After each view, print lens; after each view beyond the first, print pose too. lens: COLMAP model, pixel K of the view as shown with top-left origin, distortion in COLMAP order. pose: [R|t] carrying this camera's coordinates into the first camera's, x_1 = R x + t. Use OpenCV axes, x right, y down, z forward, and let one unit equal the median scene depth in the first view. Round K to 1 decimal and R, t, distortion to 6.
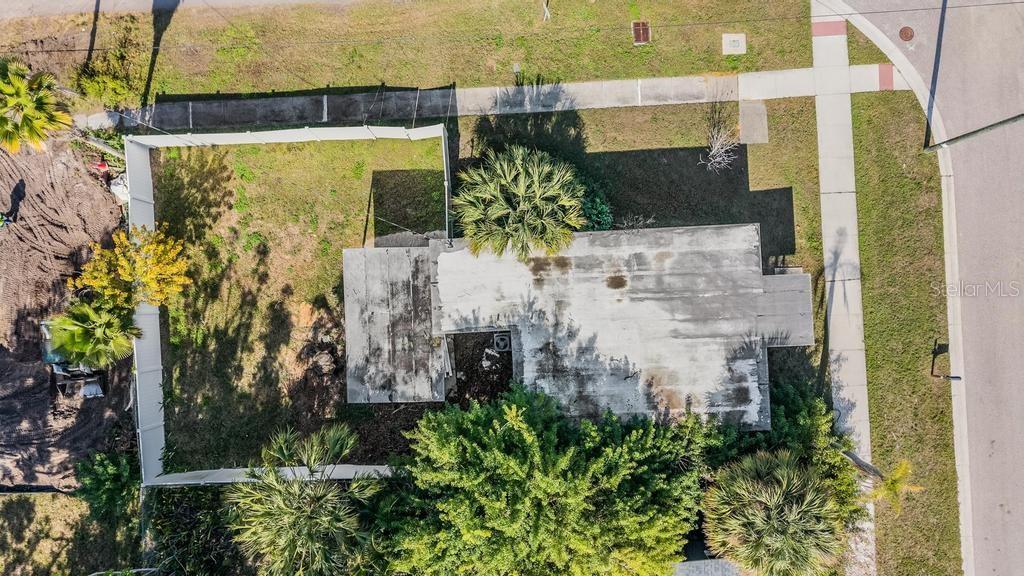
lens RADIAL K [[702.7, 0, 512.0], [0, 702.7, 288.0], [0, 0, 1]] dist [-0.000845, -0.001447]
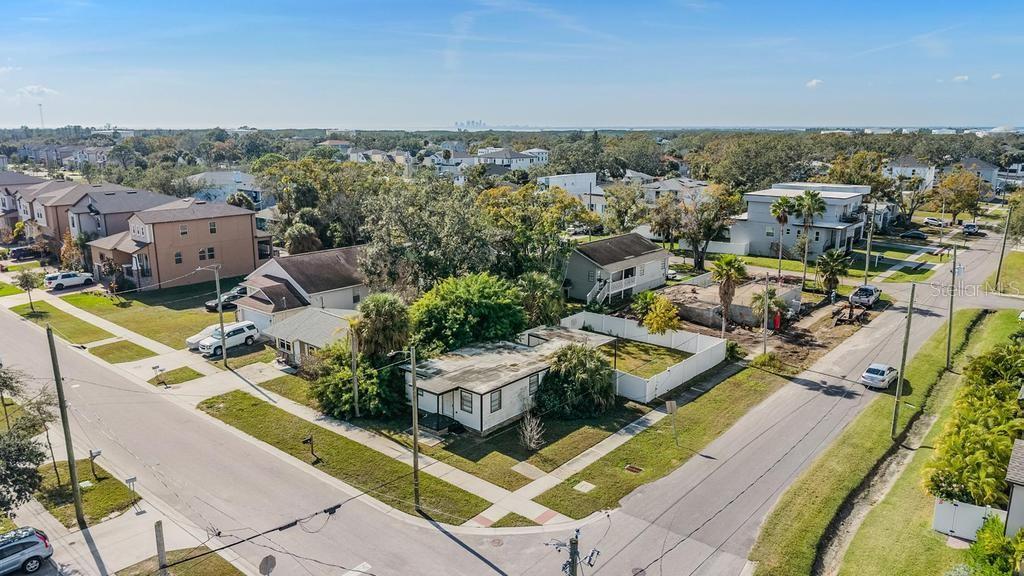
lens RADIAL K [[731.2, 0, 512.0], [0, 731.2, 288.0], [0, 0, 1]] dist [0.020736, -0.002544]
pose [[-0.678988, 0.179297, -0.711918, 1.308127], [-0.733888, -0.139918, 0.664704, -1.101680], [0.019570, 0.973794, 0.226587, 0.341105]]
